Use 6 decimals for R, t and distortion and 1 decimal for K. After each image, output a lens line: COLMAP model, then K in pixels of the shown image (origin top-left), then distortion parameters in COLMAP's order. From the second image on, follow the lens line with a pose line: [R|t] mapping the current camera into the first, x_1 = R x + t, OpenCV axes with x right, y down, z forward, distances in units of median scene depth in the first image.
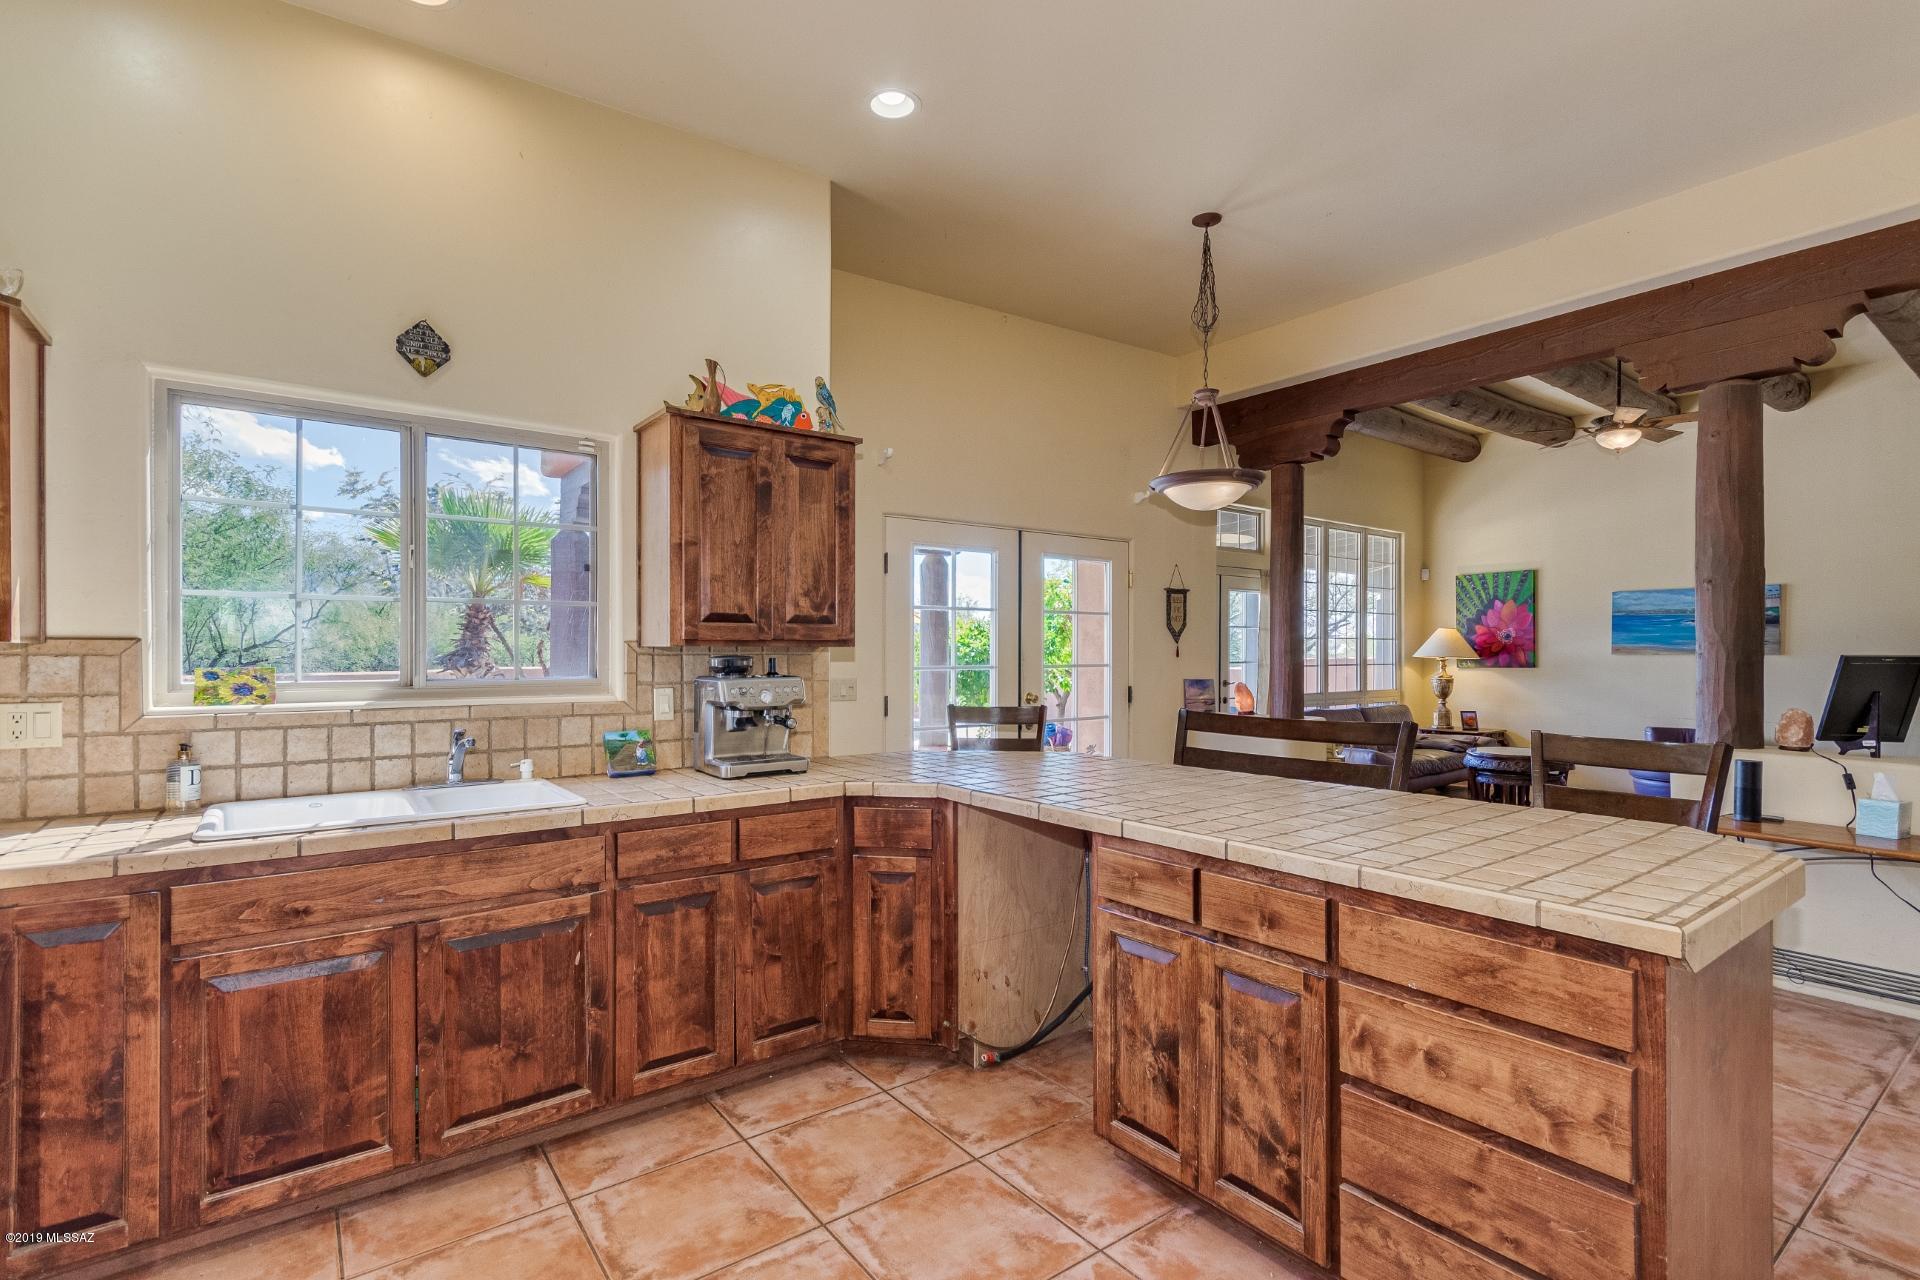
lens RADIAL K [[892.8, 0, 951.3], [0, 892.8, 655.2], [0, 0, 1]] dist [0.001423, 0.001372]
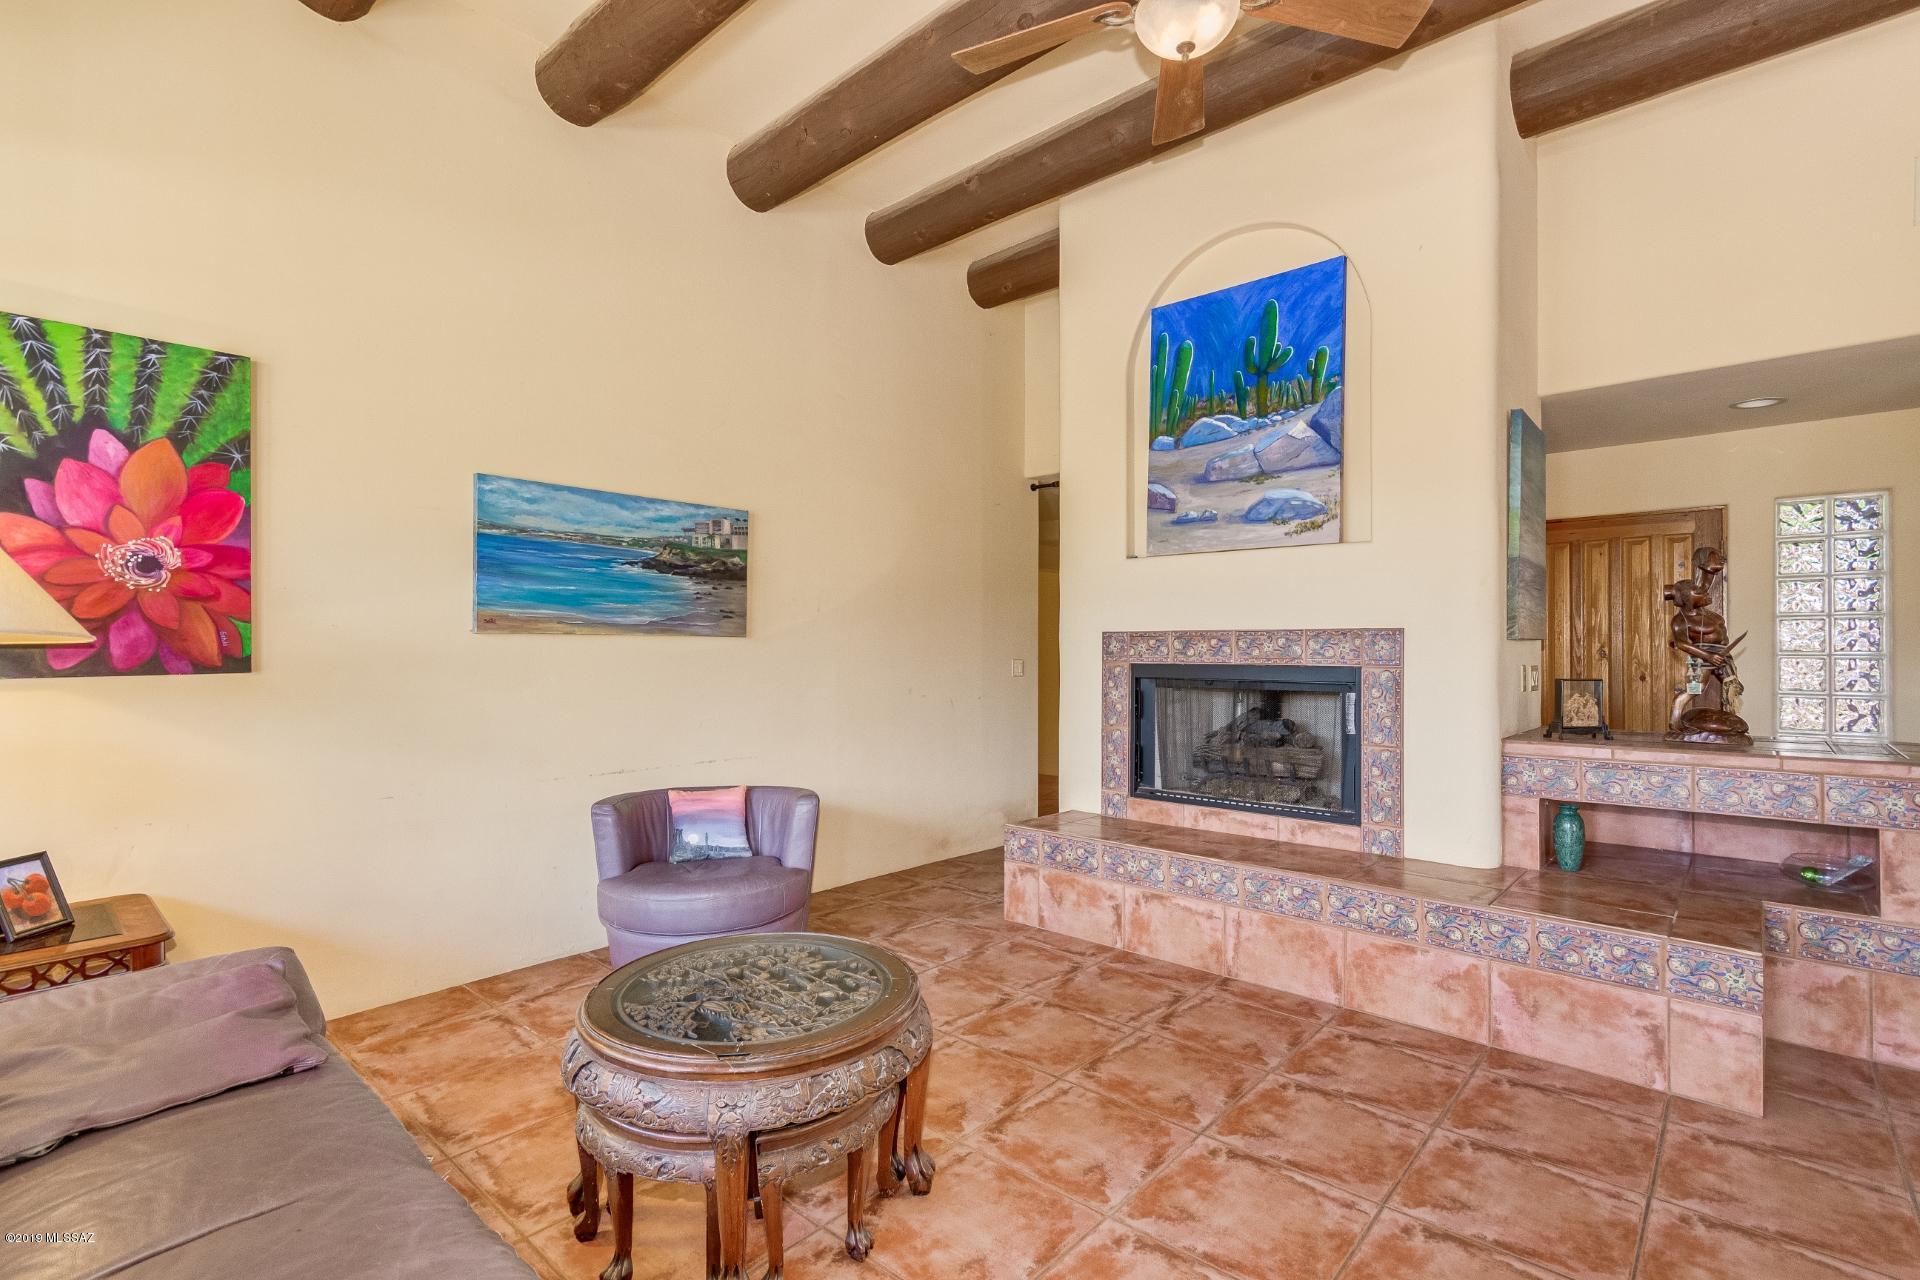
lens RADIAL K [[892.8, 0, 966.1], [0, 892.8, 644.6], [0, 0, 1]] dist [0.001423, 0.001372]
pose [[-0.203348, 0.004224, 0.979097, 0.947707], [-0.001519, 0.999988, -0.004630, 0.017612], [-0.979105, -0.002429, -0.203339, 2.632111]]
